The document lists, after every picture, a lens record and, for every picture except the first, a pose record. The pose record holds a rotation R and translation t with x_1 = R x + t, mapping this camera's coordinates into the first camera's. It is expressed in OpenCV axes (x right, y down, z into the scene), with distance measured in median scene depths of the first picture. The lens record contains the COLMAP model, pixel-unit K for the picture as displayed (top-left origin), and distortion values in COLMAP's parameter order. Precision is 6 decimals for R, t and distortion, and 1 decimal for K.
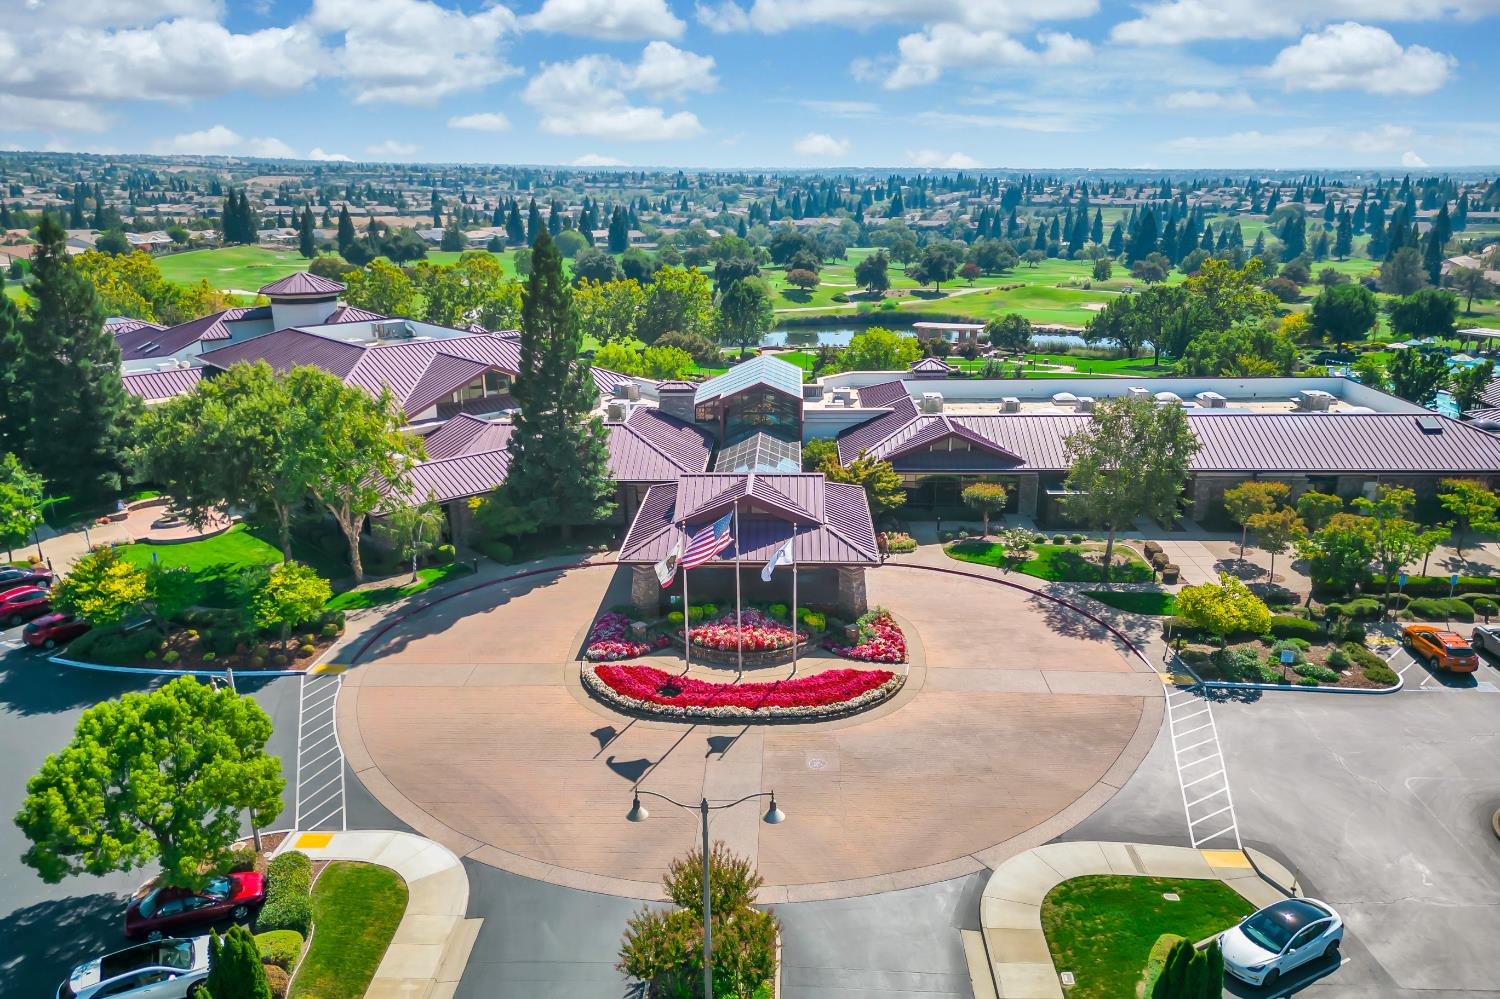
lens RADIAL K [[1107.6, 0, 750.0], [0, 1107.6, 499.5], [0, 0, 1]] dist [0.000206, -0.044629]
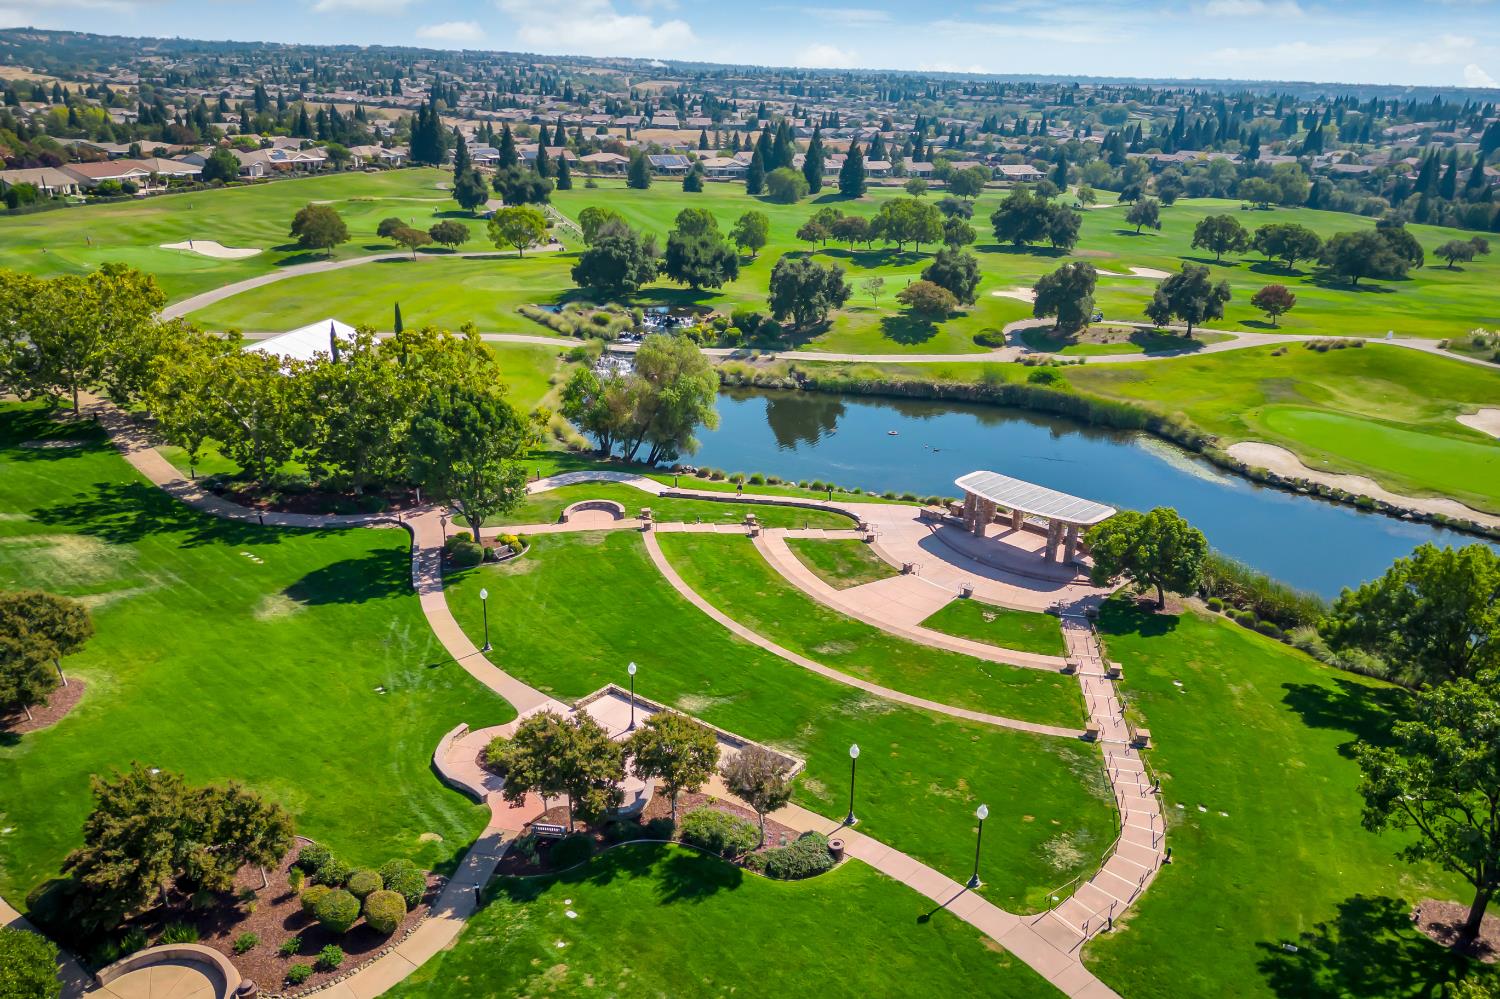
lens RADIAL K [[1107.6, 0, 750.0], [0, 1107.6, 499.5], [0, 0, 1]] dist [0.000206, -0.044629]
pose [[0.929098, 0.142069, -0.341457, 0.067627], [-0.115601, 0.988571, 0.096764, -0.055575], [0.351301, -0.050430, 0.934903, 0.168404]]
